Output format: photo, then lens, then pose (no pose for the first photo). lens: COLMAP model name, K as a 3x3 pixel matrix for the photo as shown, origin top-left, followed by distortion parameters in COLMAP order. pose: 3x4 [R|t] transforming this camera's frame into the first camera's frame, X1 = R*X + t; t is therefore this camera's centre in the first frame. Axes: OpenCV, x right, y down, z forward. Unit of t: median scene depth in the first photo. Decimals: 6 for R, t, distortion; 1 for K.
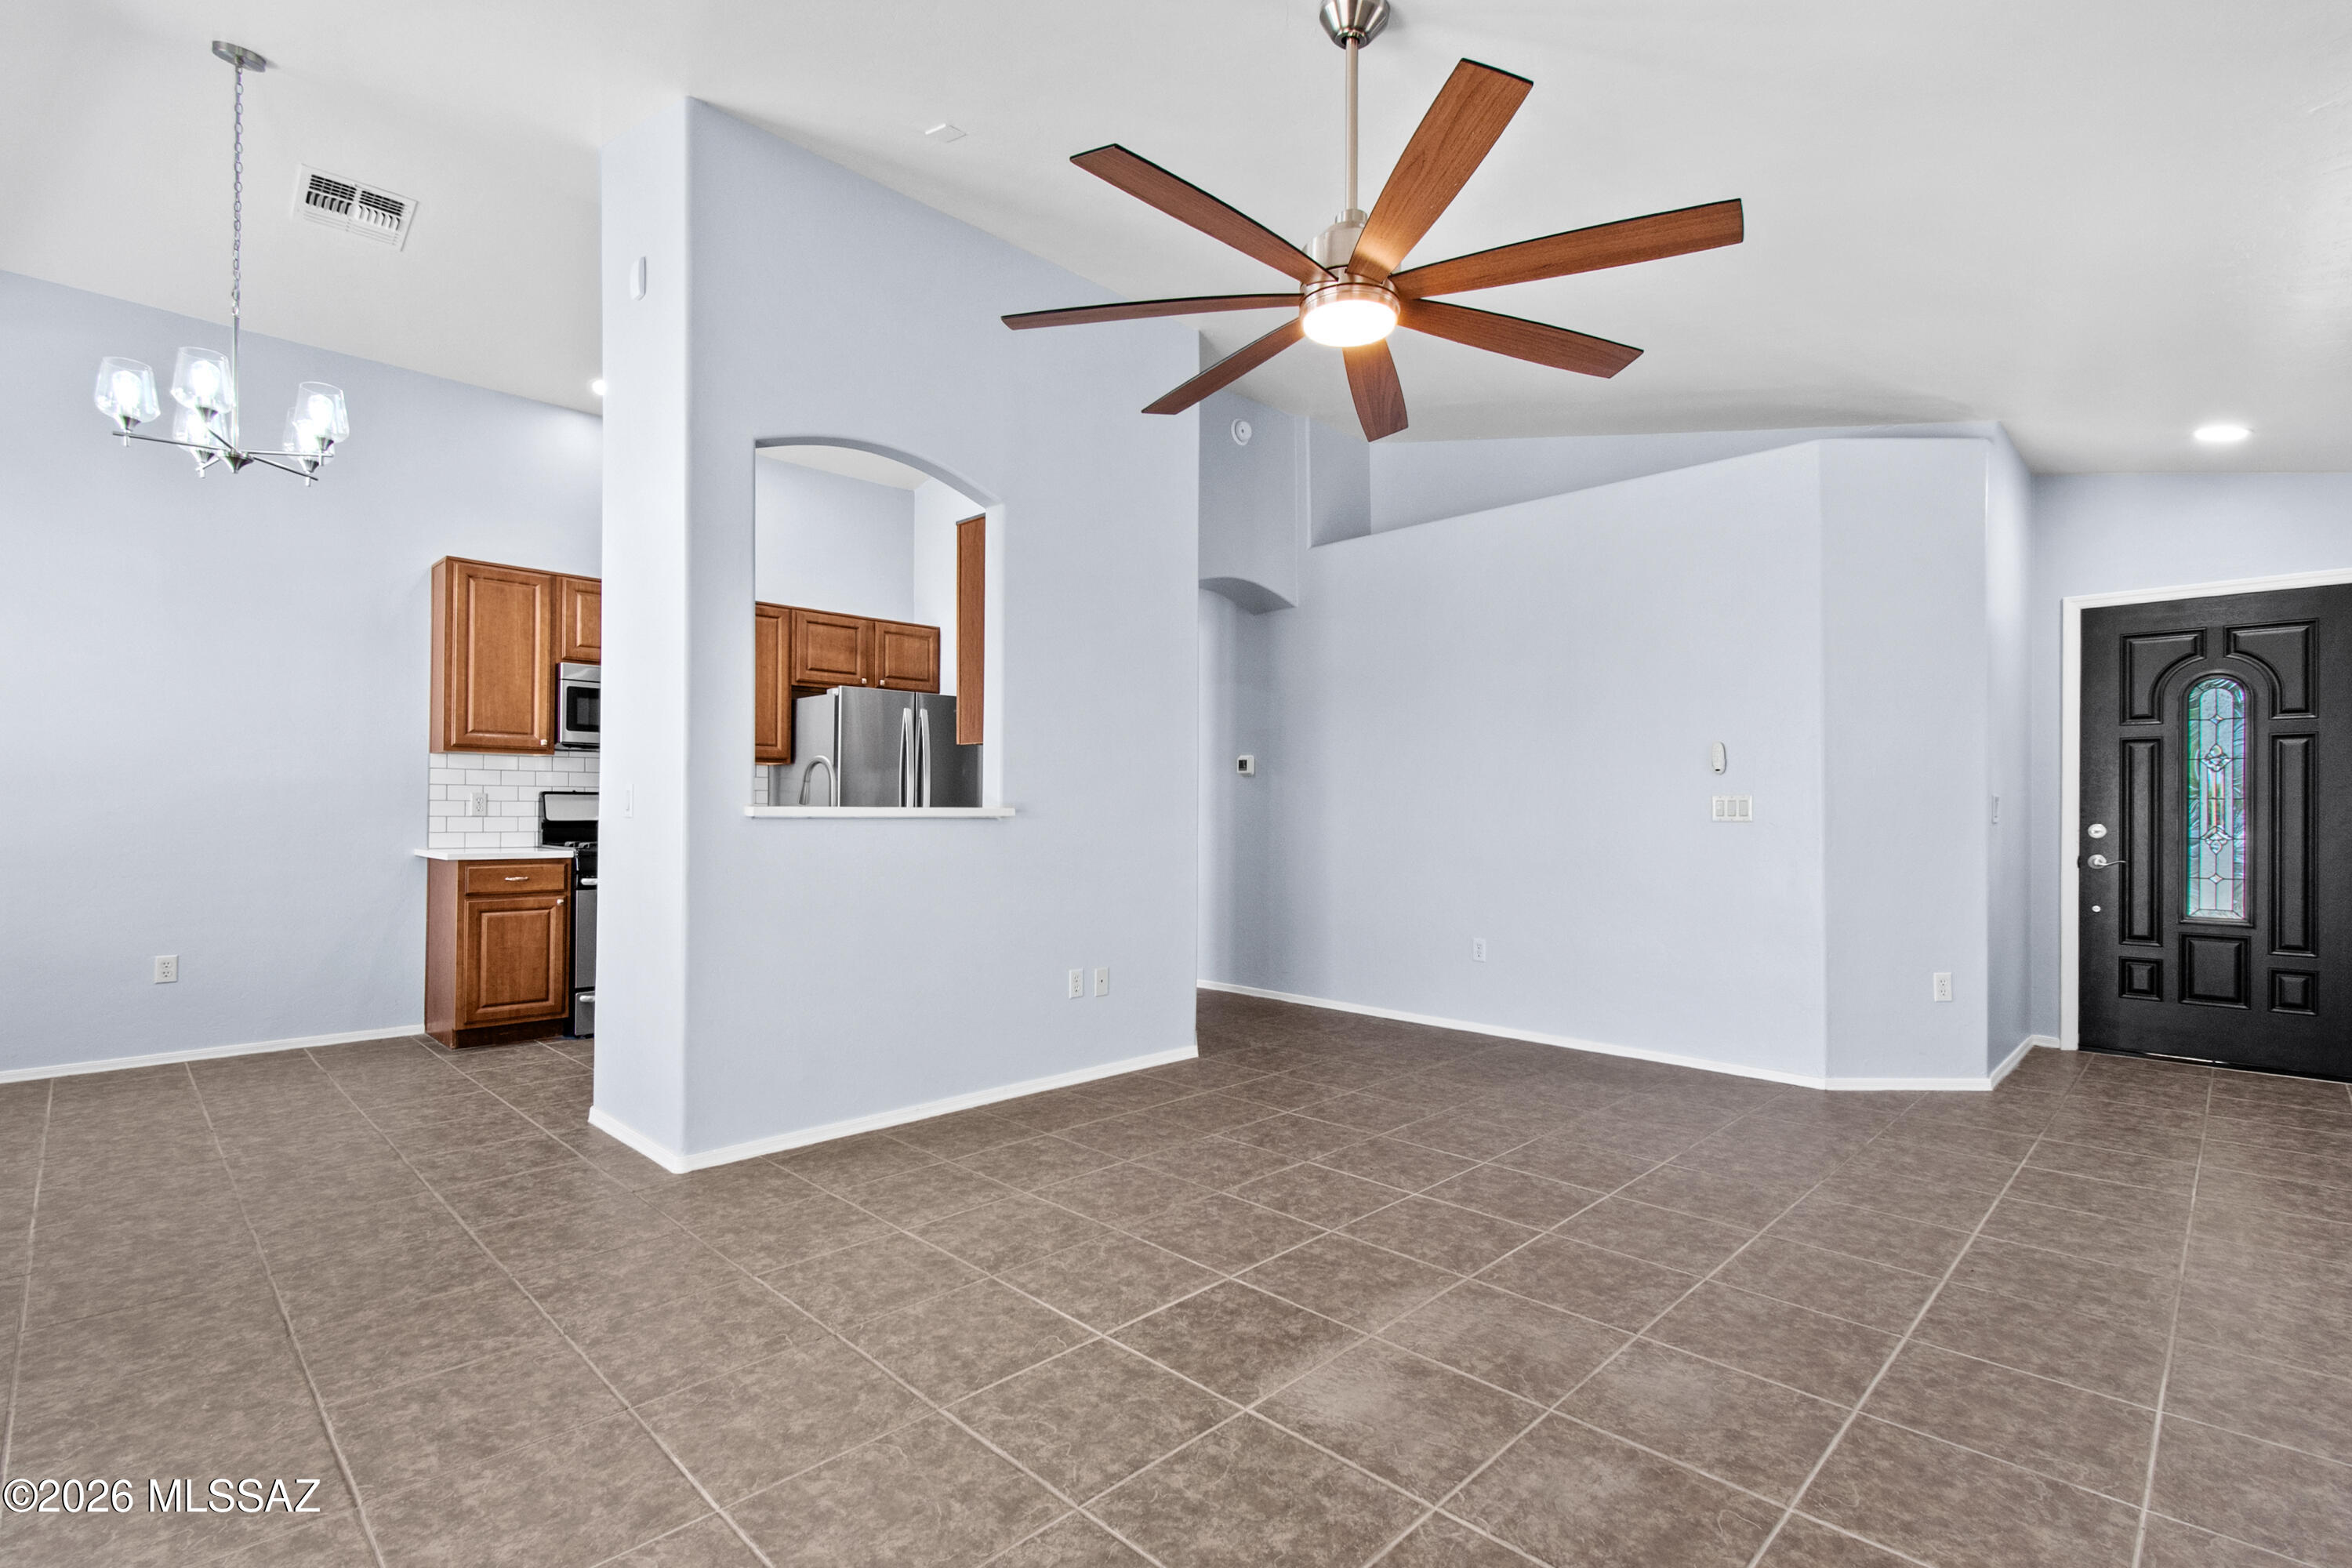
lens RADIAL K [[1078.5, 0, 1173.0], [0, 1078.5, 801.0], [0, 0, 1]] dist [-0.002139, -0.000662]
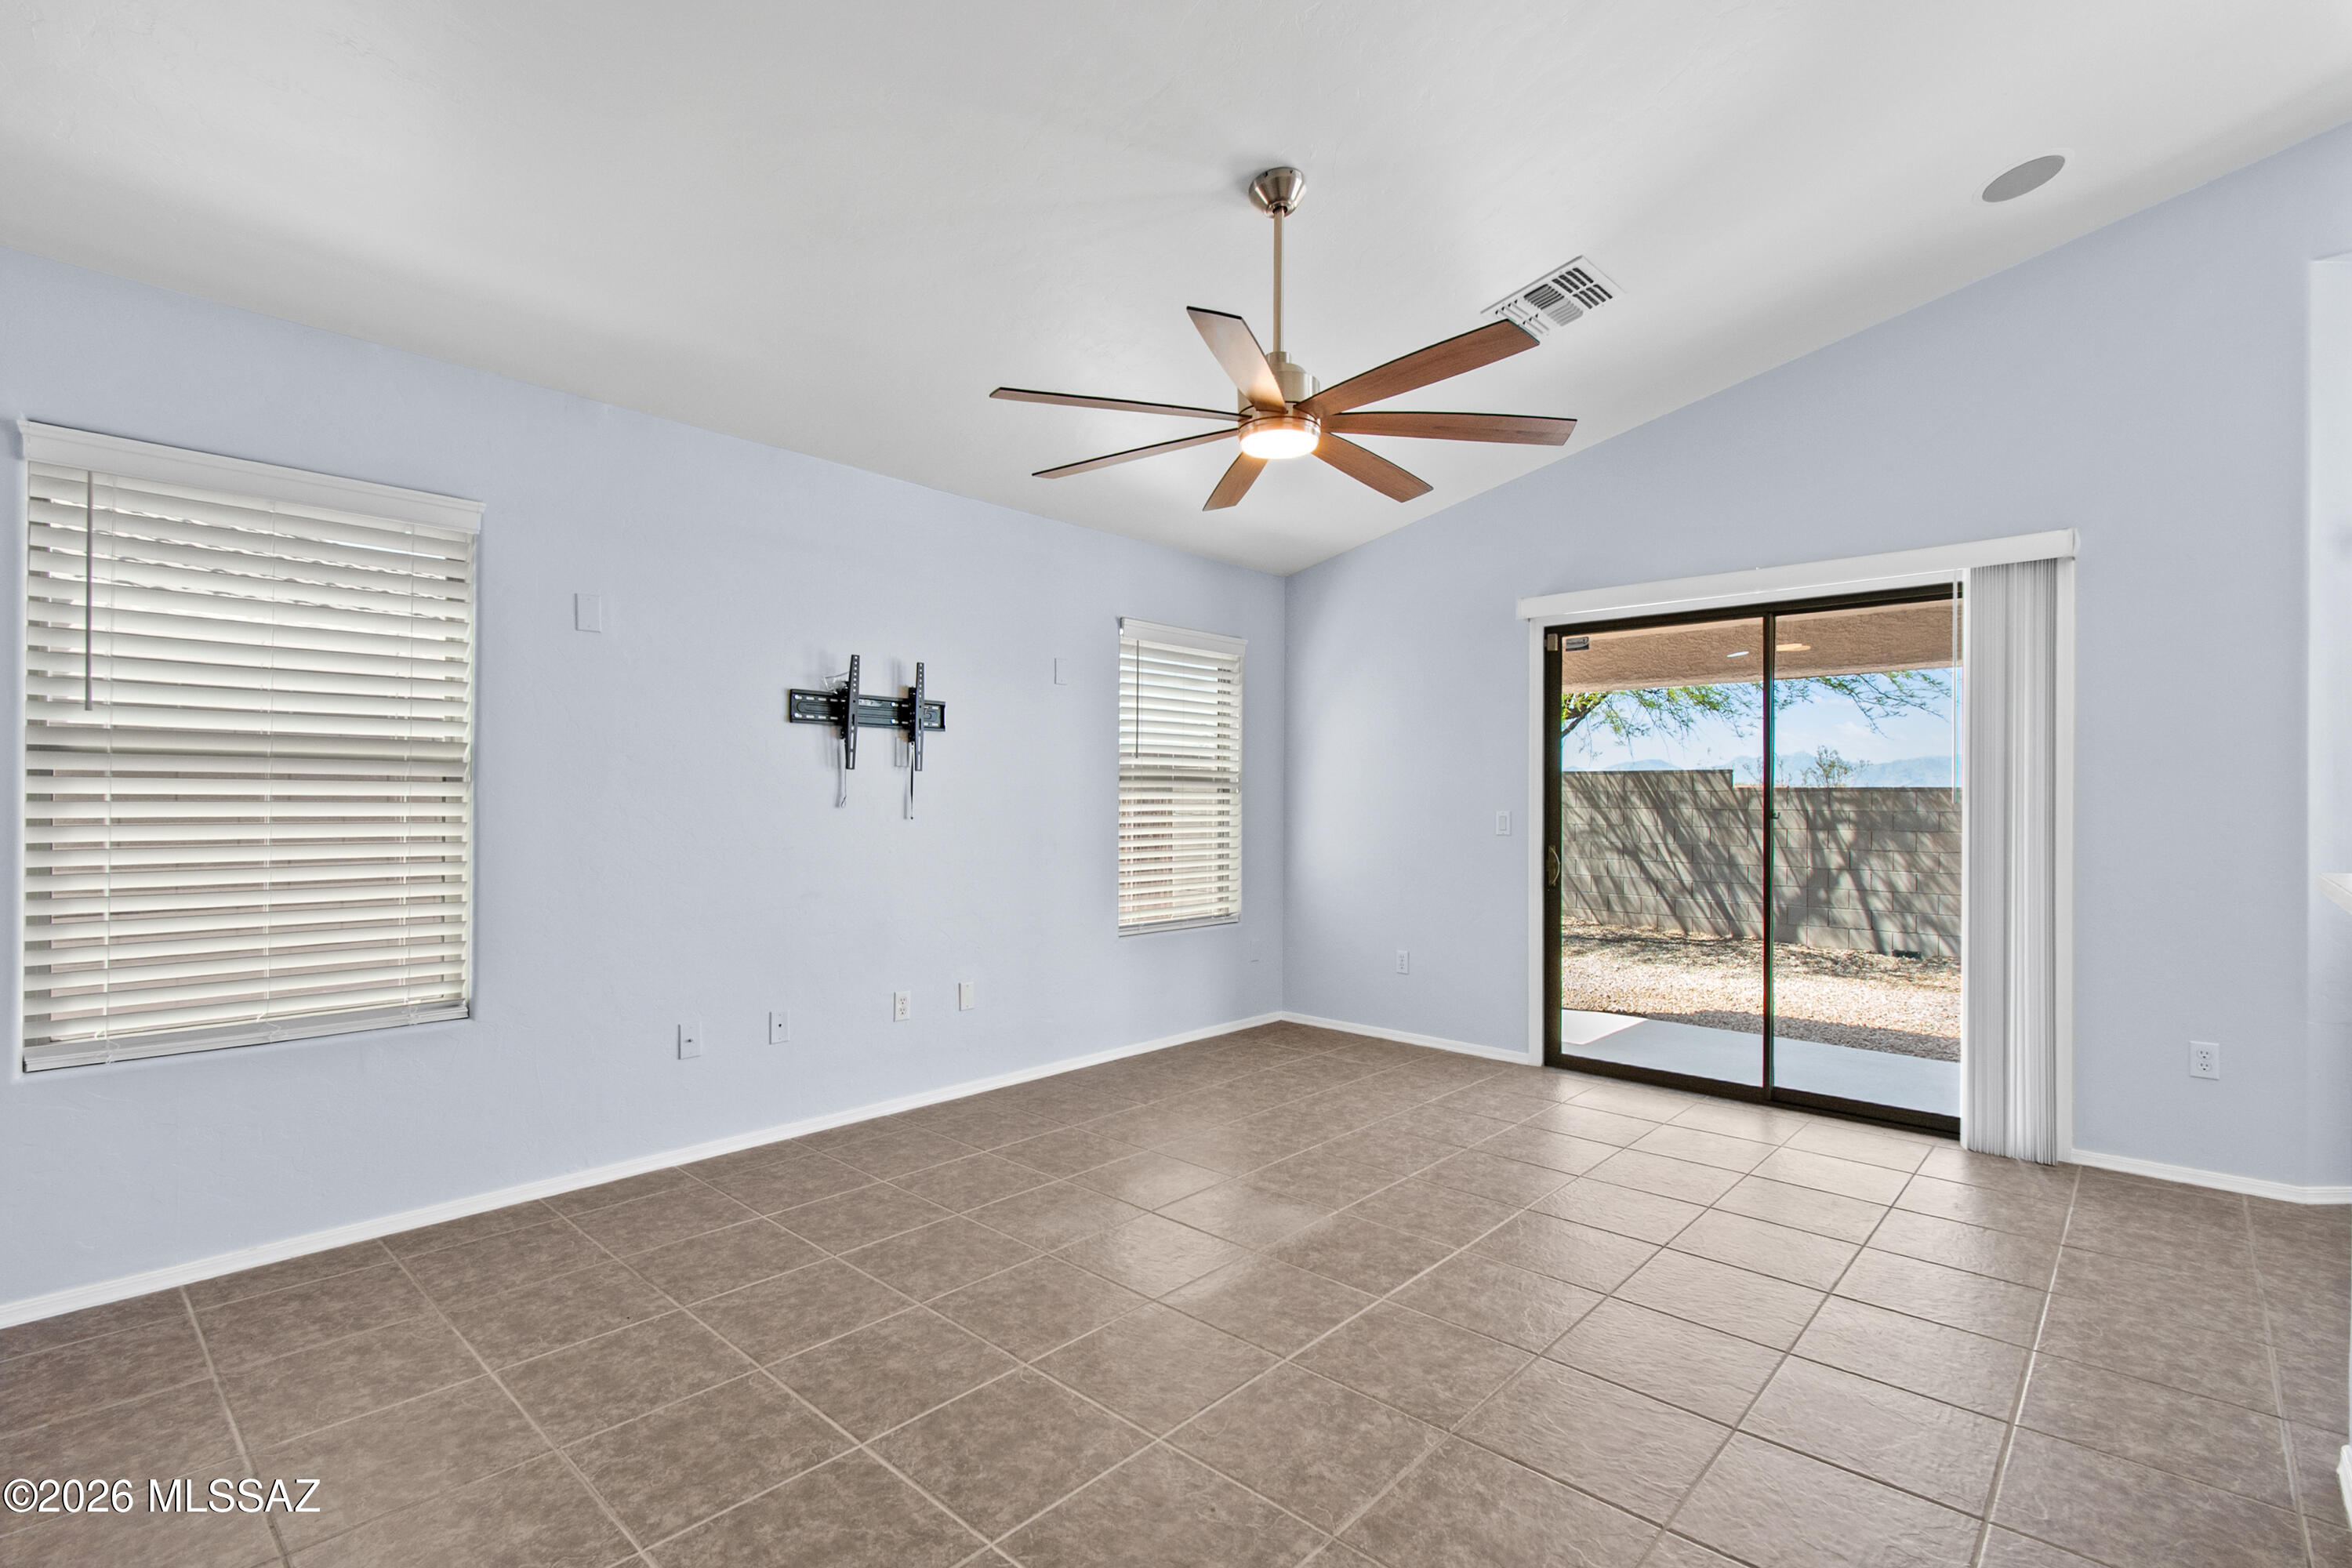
lens RADIAL K [[1078.5, 0, 1173.0], [0, 1078.5, 801.0], [0, 0, 1]] dist [-0.002139, -0.000662]
pose [[-0.999146, -0.011519, -0.039692, 0.280753], [-0.011185, 0.999900, -0.008611, -0.025354], [0.039787, -0.008159, -0.999175, 1.894680]]
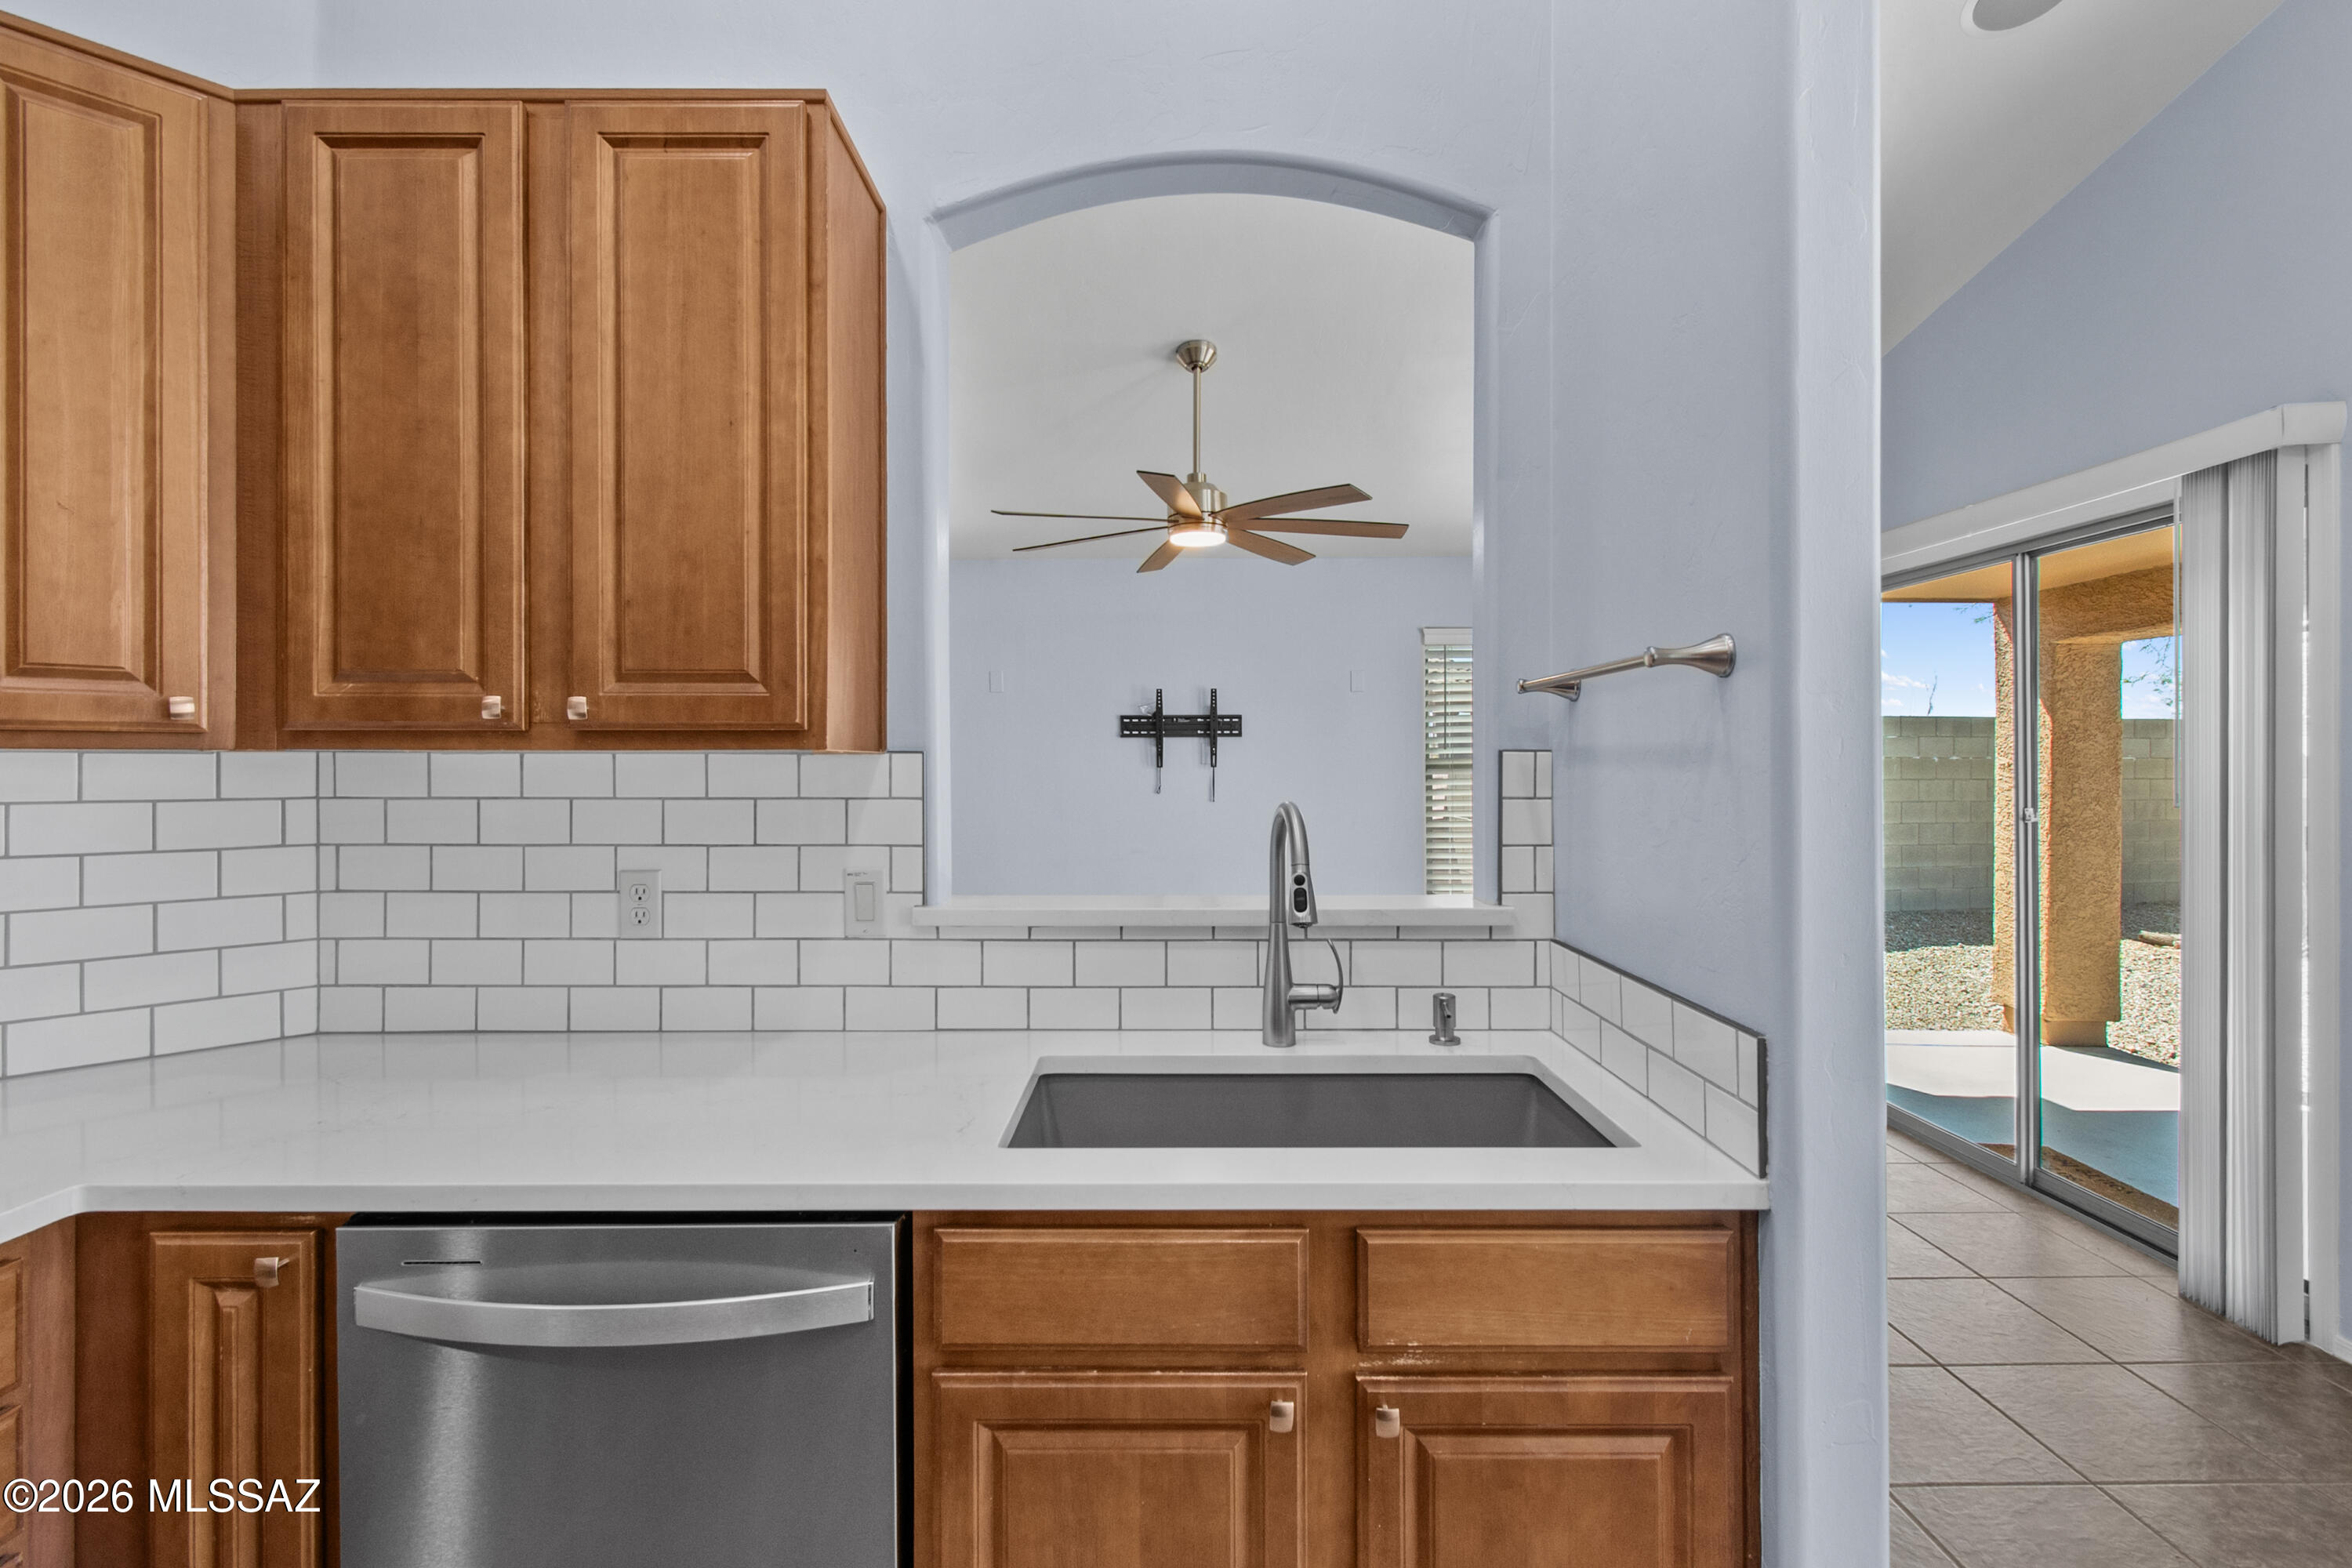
lens RADIAL K [[1073.3, 0, 1171.8], [0, 1073.3, 764.1], [0, 0, 1]] dist [-0.000277, -0.000082]
pose [[-0.709069, -0.002235, 0.705135, -0.839550], [-0.006098, 0.999977, -0.002963, -0.076509], [-0.705112, -0.006401, -0.709067, 1.898286]]
